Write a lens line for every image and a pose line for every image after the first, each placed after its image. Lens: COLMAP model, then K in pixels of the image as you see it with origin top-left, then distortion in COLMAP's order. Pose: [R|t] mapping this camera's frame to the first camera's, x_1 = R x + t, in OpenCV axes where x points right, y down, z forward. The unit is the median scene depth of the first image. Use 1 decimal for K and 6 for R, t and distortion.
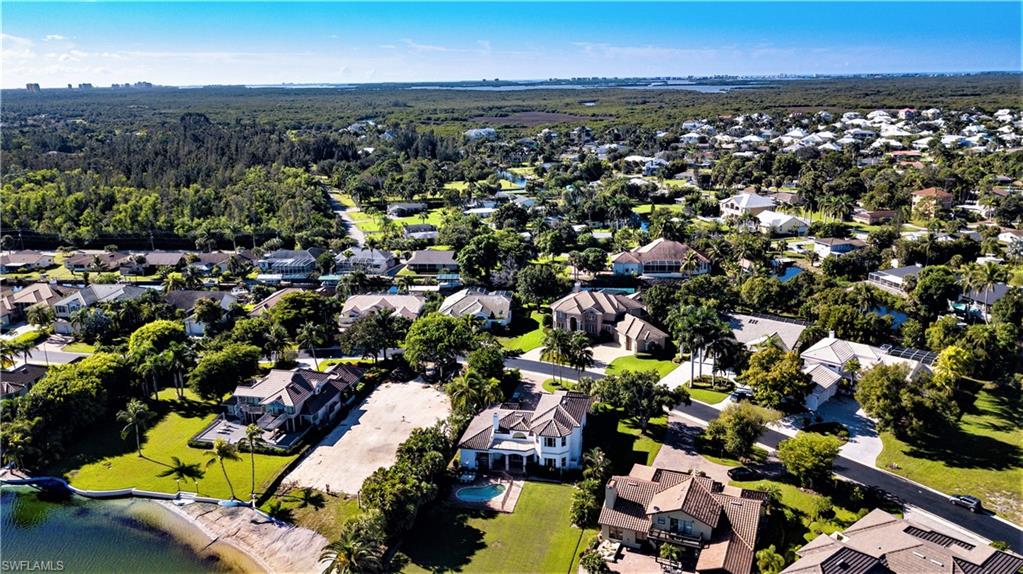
lens RADIAL K [[815.4, 0, 511.5], [0, 815.4, 287.0], [0, 0, 1]] dist [0.007352, -0.001461]
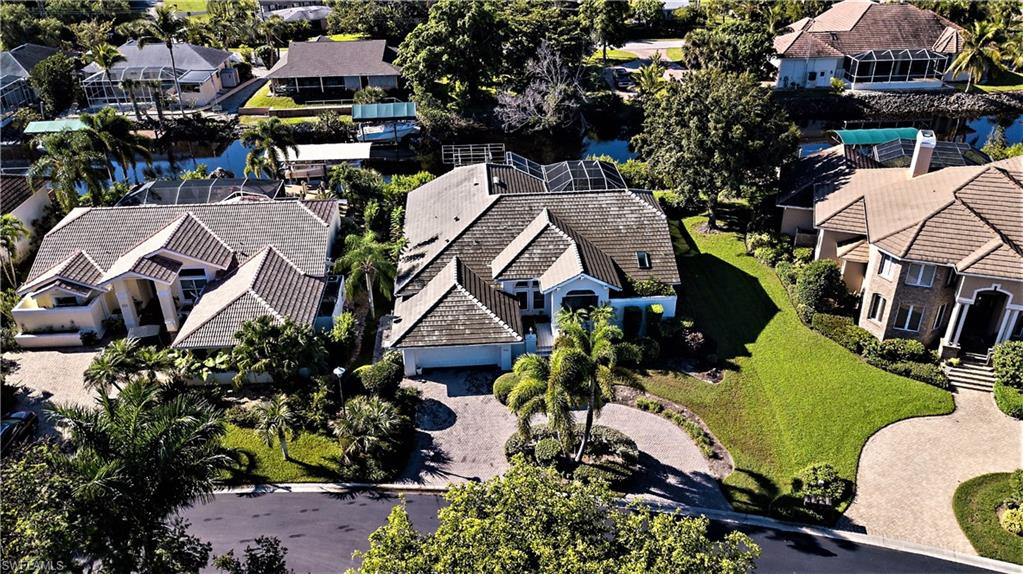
lens RADIAL K [[815.4, 0, 511.5], [0, 815.4, 287.0], [0, 0, 1]] dist [0.007352, -0.001461]
pose [[0.988868, -0.069260, 0.131695, -0.070924], [0.036486, 0.970910, 0.236648, -0.019628], [-0.144254, -0.229209, 0.962629, 0.578032]]
